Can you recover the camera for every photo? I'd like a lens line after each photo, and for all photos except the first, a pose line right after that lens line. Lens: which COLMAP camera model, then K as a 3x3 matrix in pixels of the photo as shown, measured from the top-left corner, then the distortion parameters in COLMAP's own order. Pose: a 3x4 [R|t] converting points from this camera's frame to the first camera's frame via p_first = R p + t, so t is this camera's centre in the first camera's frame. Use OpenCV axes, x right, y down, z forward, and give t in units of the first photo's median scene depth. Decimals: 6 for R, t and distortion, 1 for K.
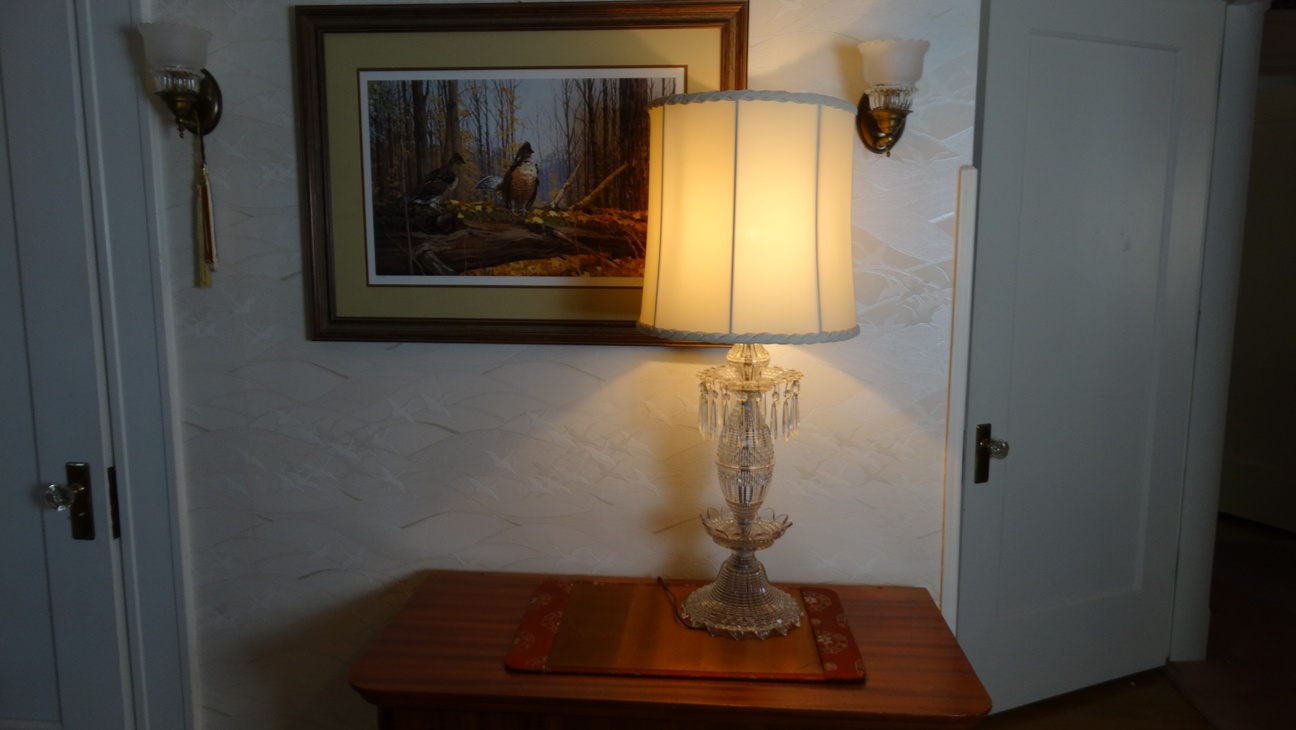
lens RADIAL K [[948.7, 0, 648.0], [0, 948.7, 365.0], [0, 0, 1]] dist [0.007343, -0.004081]
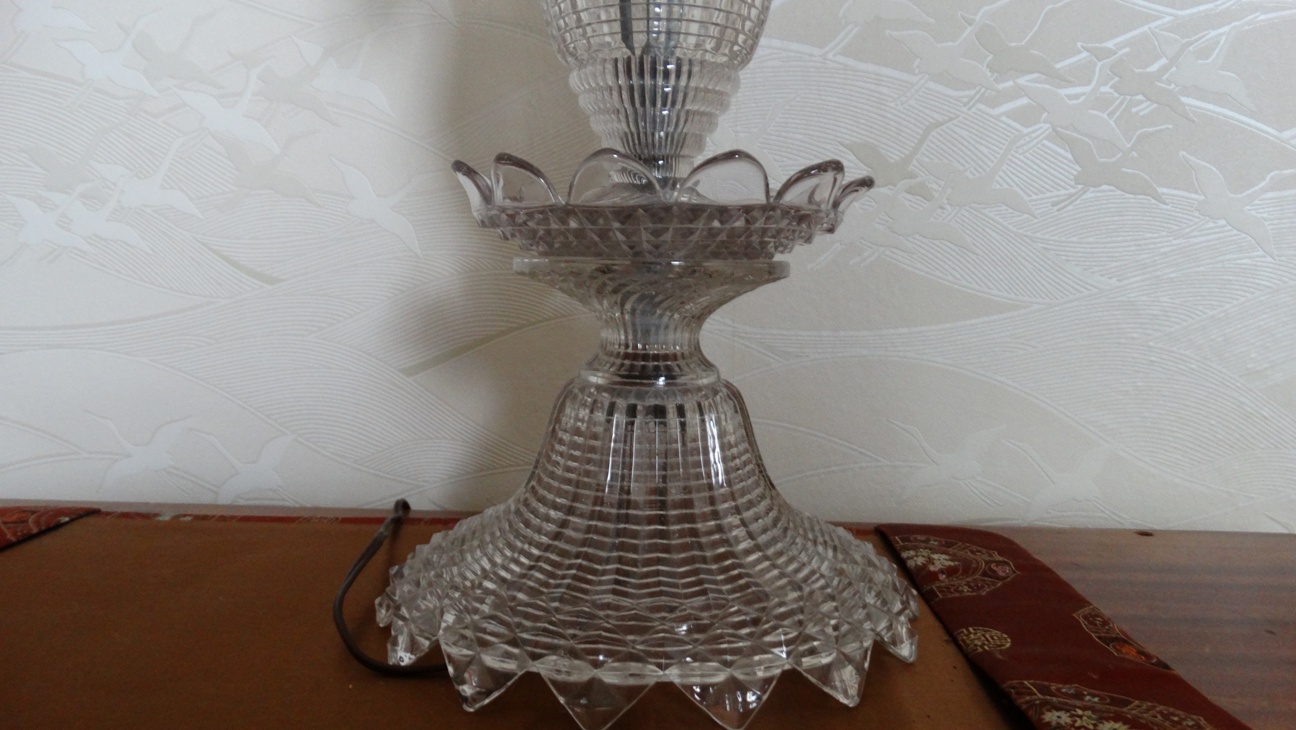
lens RADIAL K [[948.7, 0, 648.0], [0, 948.7, 365.0], [0, 0, 1]] dist [0.007343, -0.004081]
pose [[0.999967, 0.005098, 0.006287, 0.096542], [-0.004718, 0.998246, -0.059020, 0.215637], [-0.006577, 0.058989, 0.998237, 0.761674]]
